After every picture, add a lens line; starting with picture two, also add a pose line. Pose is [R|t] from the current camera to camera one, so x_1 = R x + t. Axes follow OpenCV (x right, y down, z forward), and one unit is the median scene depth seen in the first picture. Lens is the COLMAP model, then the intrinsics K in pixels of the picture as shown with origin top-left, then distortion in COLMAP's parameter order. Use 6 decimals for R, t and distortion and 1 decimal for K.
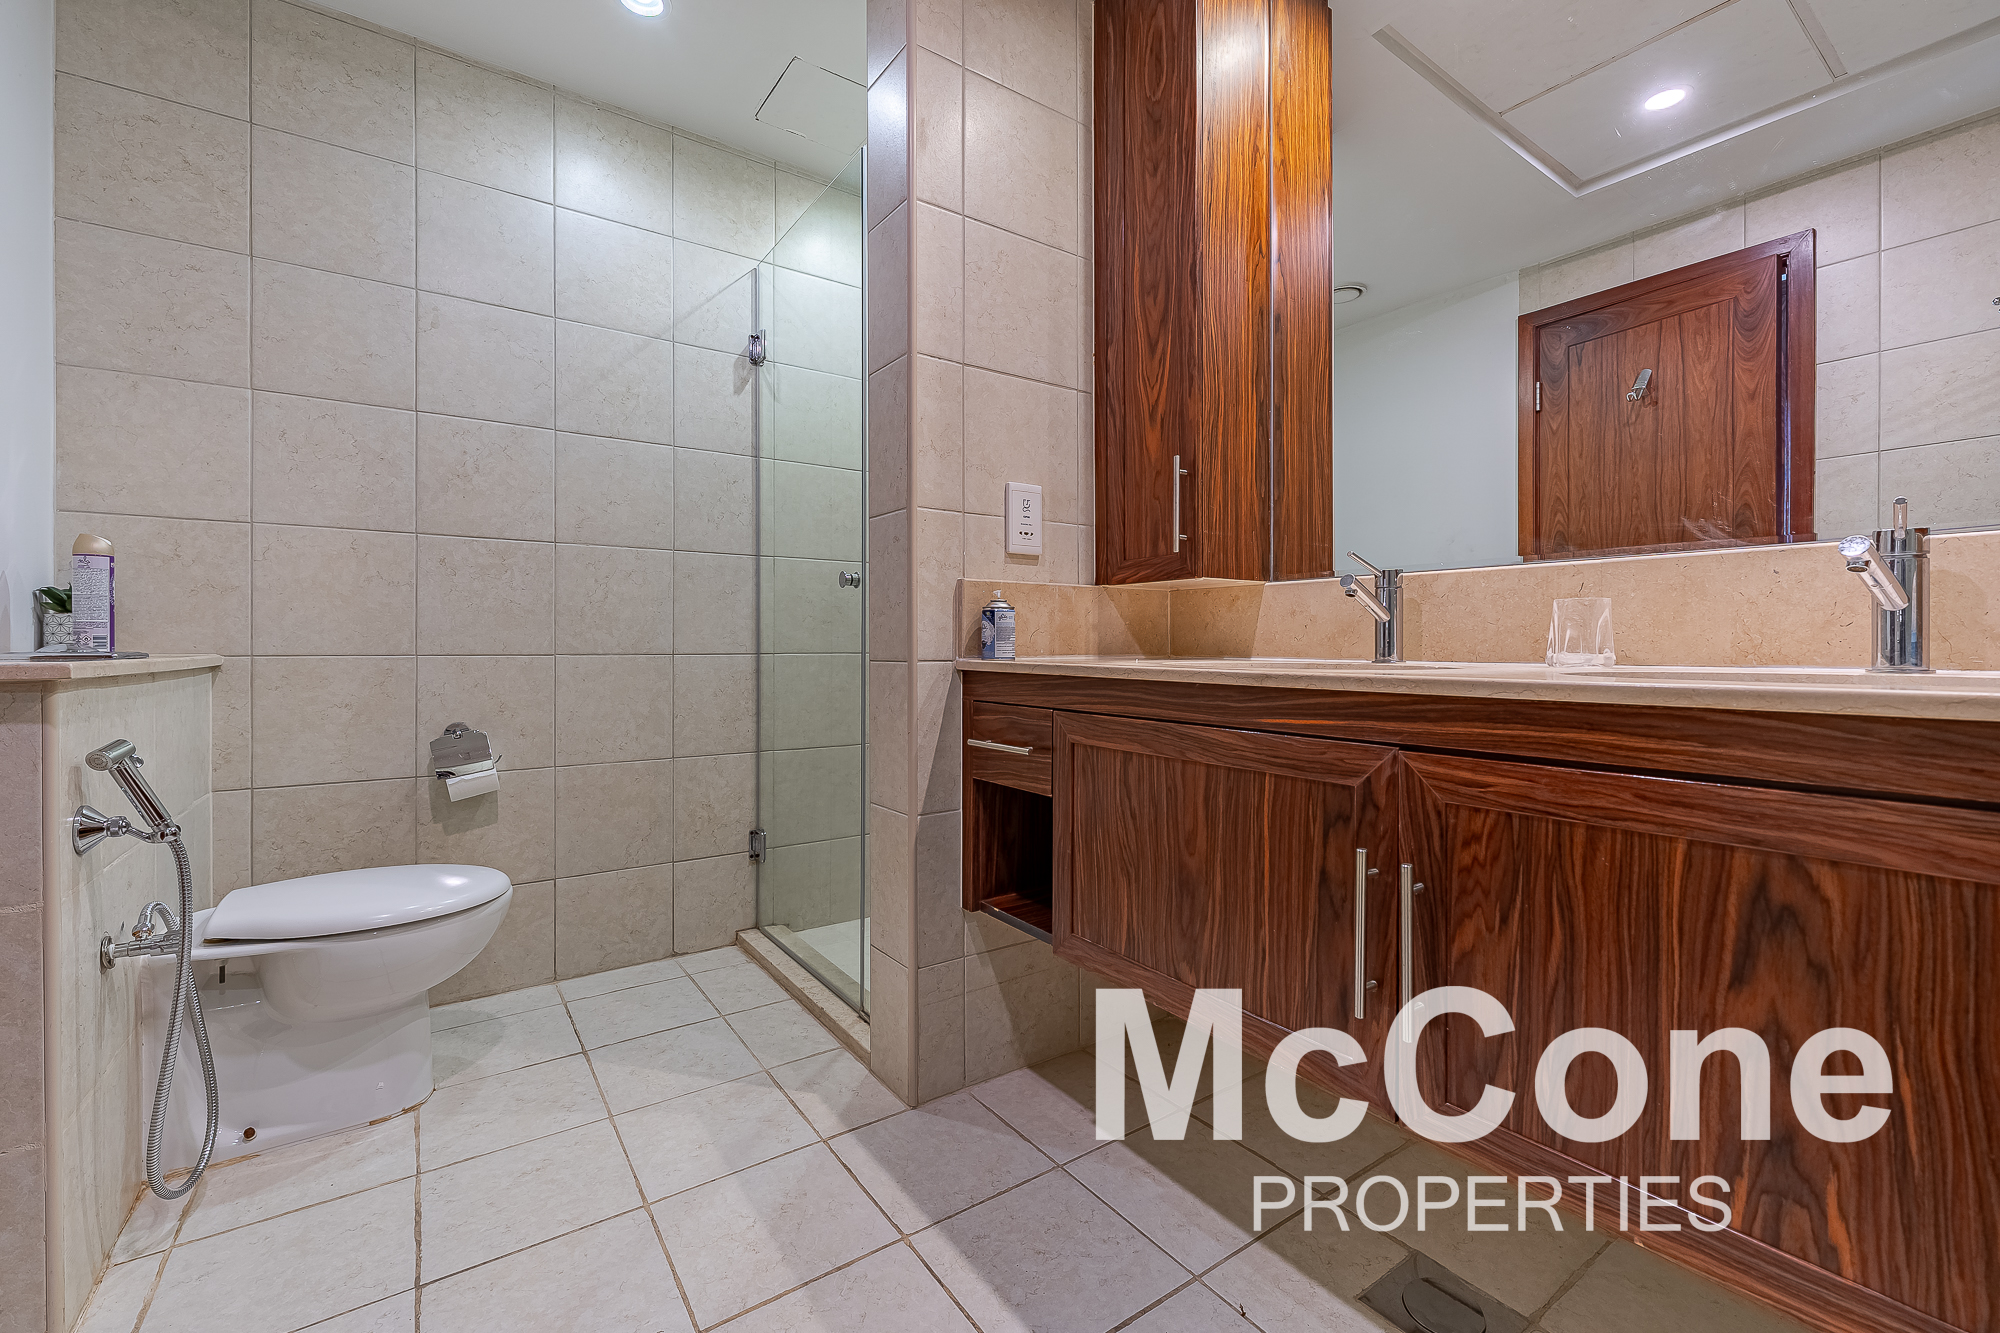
lens RADIAL K [[820.4, 0, 996.4], [0, 820.4, 650.2], [0, 0, 1]] dist [0.001590, 0.000040]
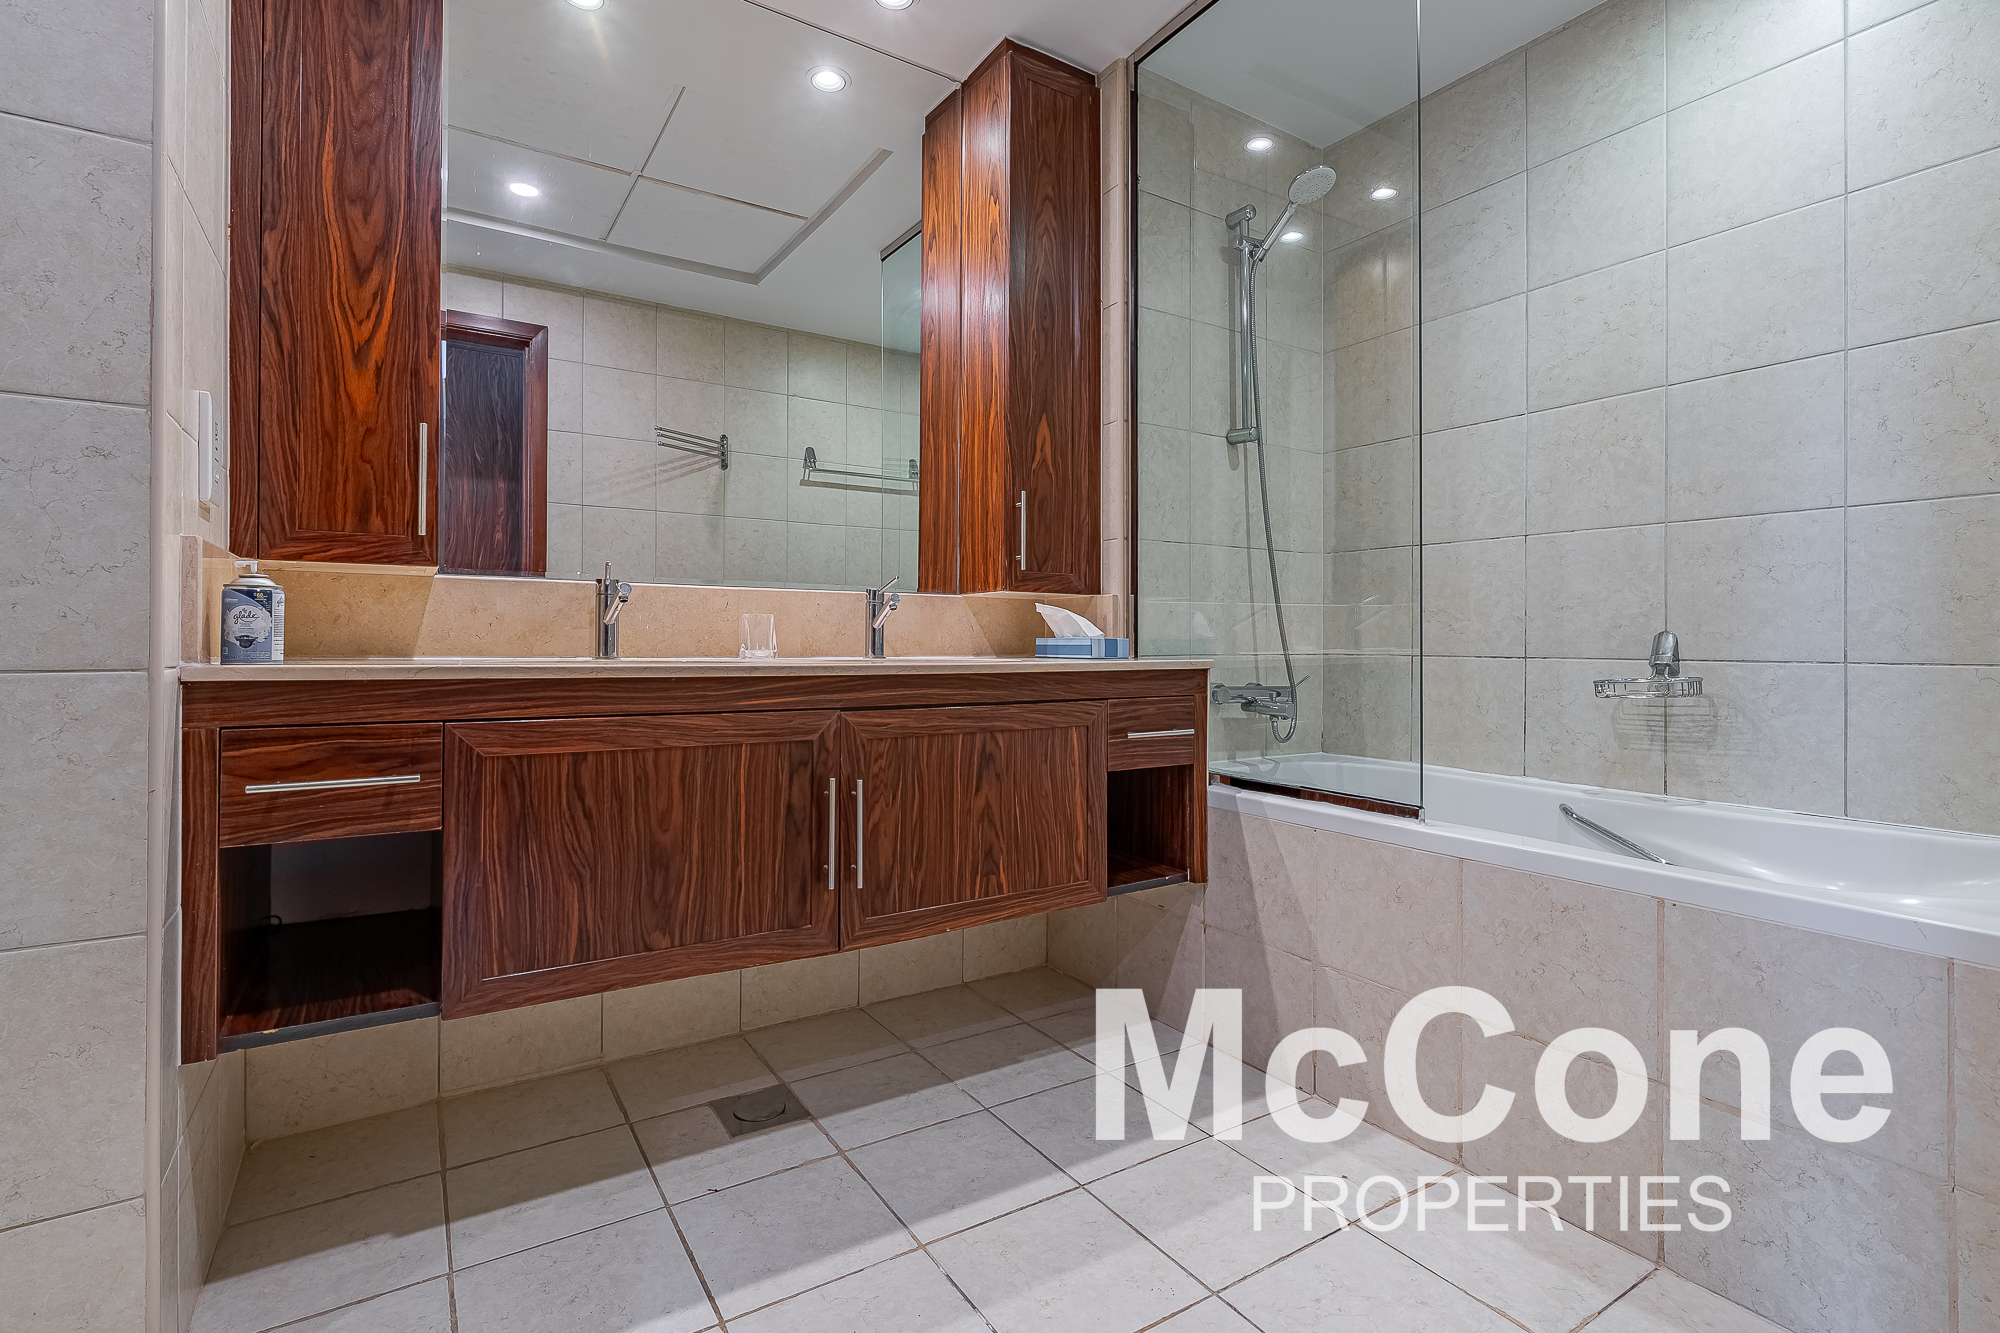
lens RADIAL K [[934.5, 0, 997.4], [0, 934.5, 643.4], [0, 0, 1]] dist [-0.000511, -0.000104]
pose [[0.036736, 0.002657, 0.999321, -1.042000], [0.001709, 0.999995, -0.002722, -0.002929], [-0.999324, 0.001808, 0.036731, 0.509938]]
